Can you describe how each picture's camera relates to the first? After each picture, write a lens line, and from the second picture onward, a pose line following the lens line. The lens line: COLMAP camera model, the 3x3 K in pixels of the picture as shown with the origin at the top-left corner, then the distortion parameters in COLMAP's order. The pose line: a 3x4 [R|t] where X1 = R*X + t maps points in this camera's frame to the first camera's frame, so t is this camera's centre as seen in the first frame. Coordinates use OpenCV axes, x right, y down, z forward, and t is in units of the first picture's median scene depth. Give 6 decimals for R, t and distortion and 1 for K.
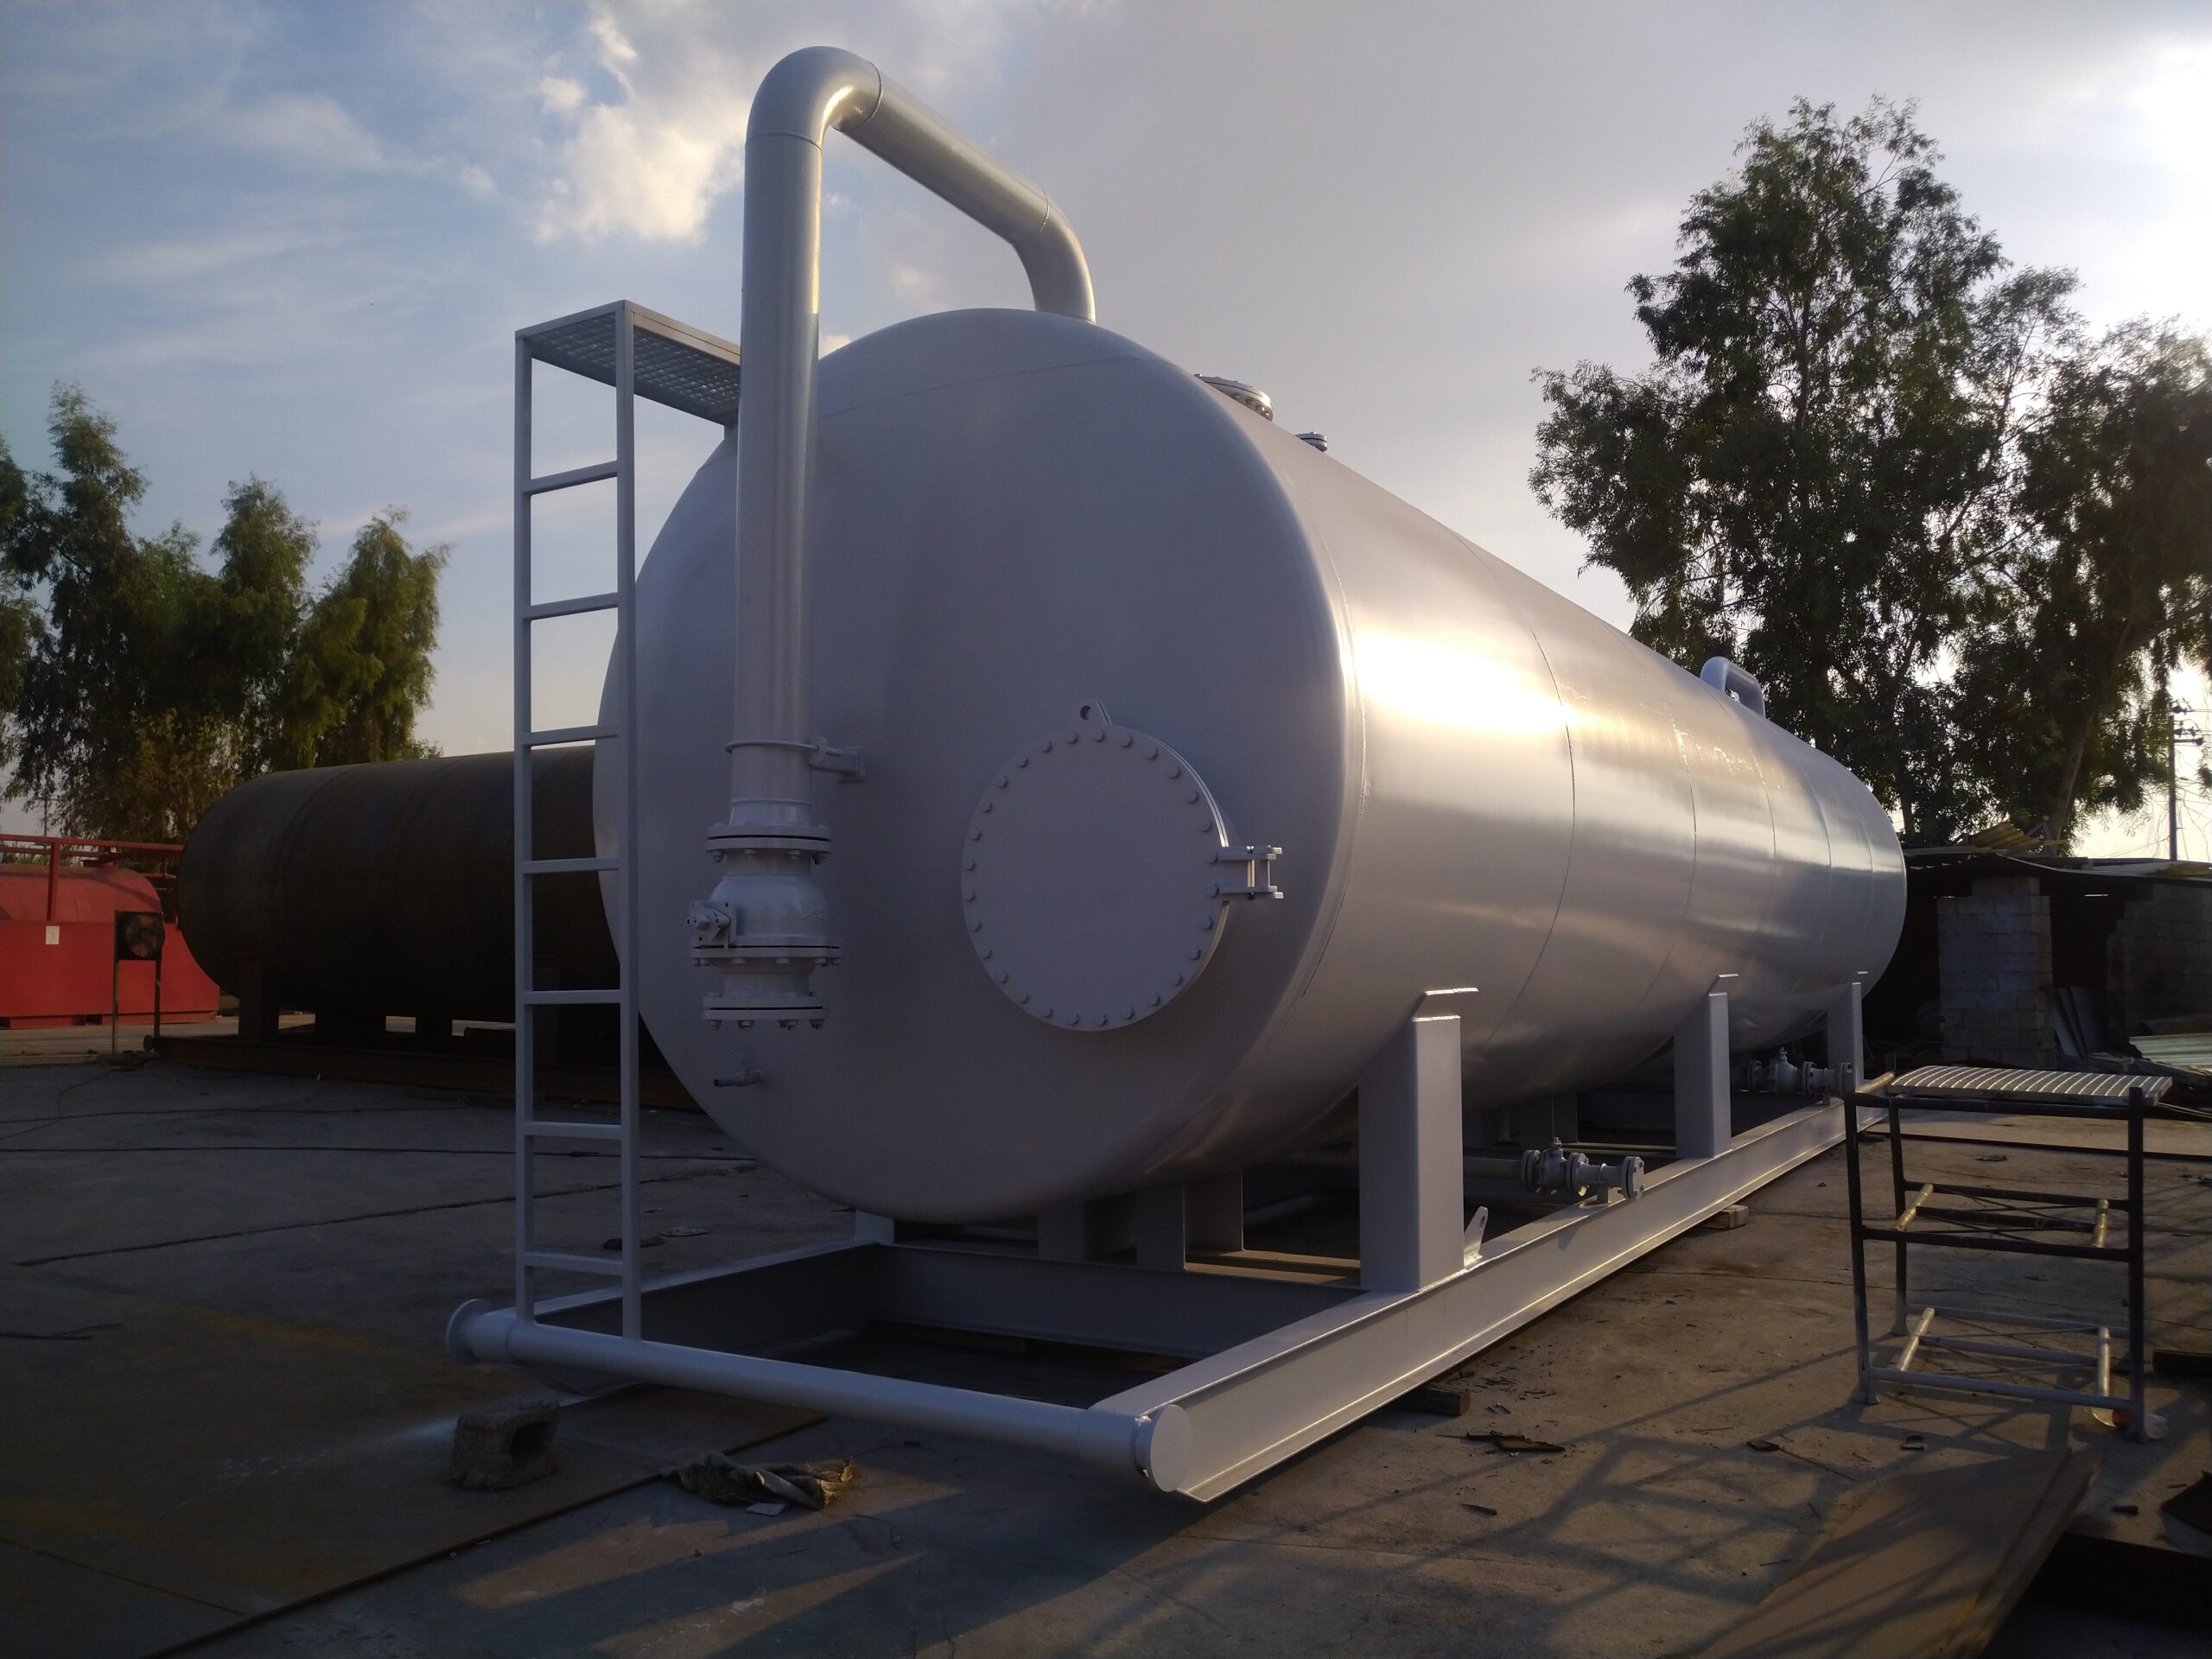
lens RADIAL K [[1779.2, 0, 1106.0], [0, 1779.2, 829.5], [0, 0, 1]] dist [0.003689, 0.001281]
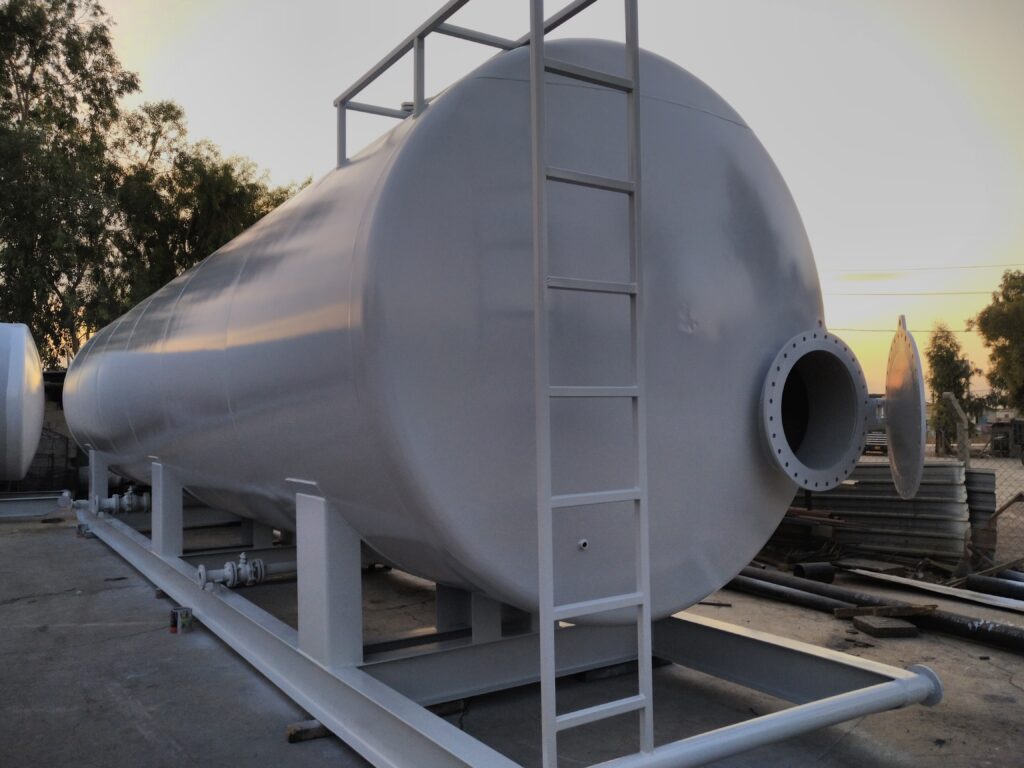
lens RADIAL K [[823.6, 0, 512.0], [0, 823.6, 384.0], [0, 0, 1]] dist [0.003689, 0.001281]
pose [[0.420793, 0.032098, 0.906588, -0.193314], [-0.082477, 0.996588, 0.002997, -0.012977], [-0.903399, -0.076033, 0.422005, 0.185725]]
